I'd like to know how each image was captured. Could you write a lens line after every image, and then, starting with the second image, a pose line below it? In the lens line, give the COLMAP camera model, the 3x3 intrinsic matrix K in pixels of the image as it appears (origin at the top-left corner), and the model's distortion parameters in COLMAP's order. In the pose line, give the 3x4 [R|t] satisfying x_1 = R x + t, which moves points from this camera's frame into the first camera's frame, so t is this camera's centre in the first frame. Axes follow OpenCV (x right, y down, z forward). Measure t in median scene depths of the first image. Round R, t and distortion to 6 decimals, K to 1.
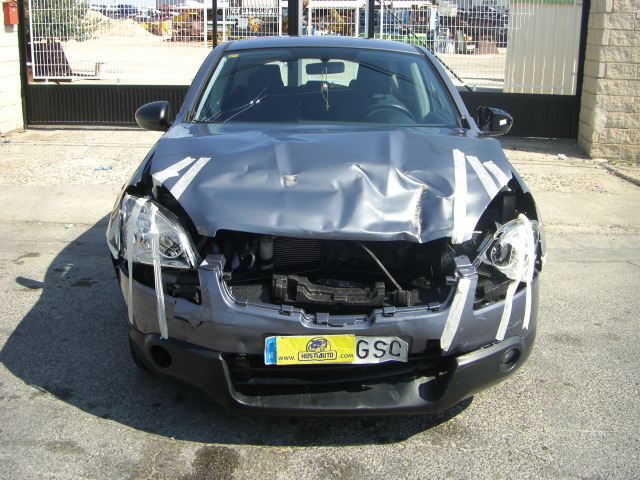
lens RADIAL K [[724.7, 0, 318.2], [0, 724.7, 197.3], [0, 0, 1]] dist [-0.204034, 0.182103]
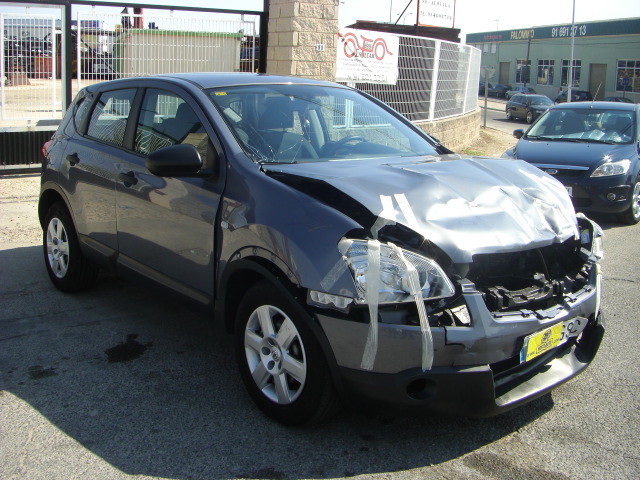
lens RADIAL K [[724.7, 0, 318.2], [0, 724.7, 197.3], [0, 0, 1]] dist [-0.204034, 0.182103]
pose [[0.780564, -0.098748, 0.617226, -0.957989], [0.122877, 0.992416, 0.003380, -0.072932], [-0.612879, 0.073204, 0.786778, 0.270160]]
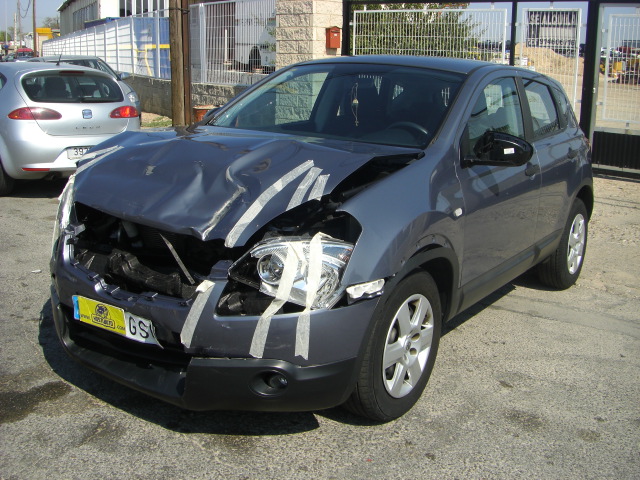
lens RADIAL K [[724.7, 0, 318.2], [0, 724.7, 197.3], [0, 0, 1]] dist [-0.204034, 0.182103]
pose [[0.805263, 0.121054, -0.580429, 0.854077], [-0.151222, 0.988493, -0.003639, -0.018422], [0.573309, 0.090704, 0.814303, 0.255845]]
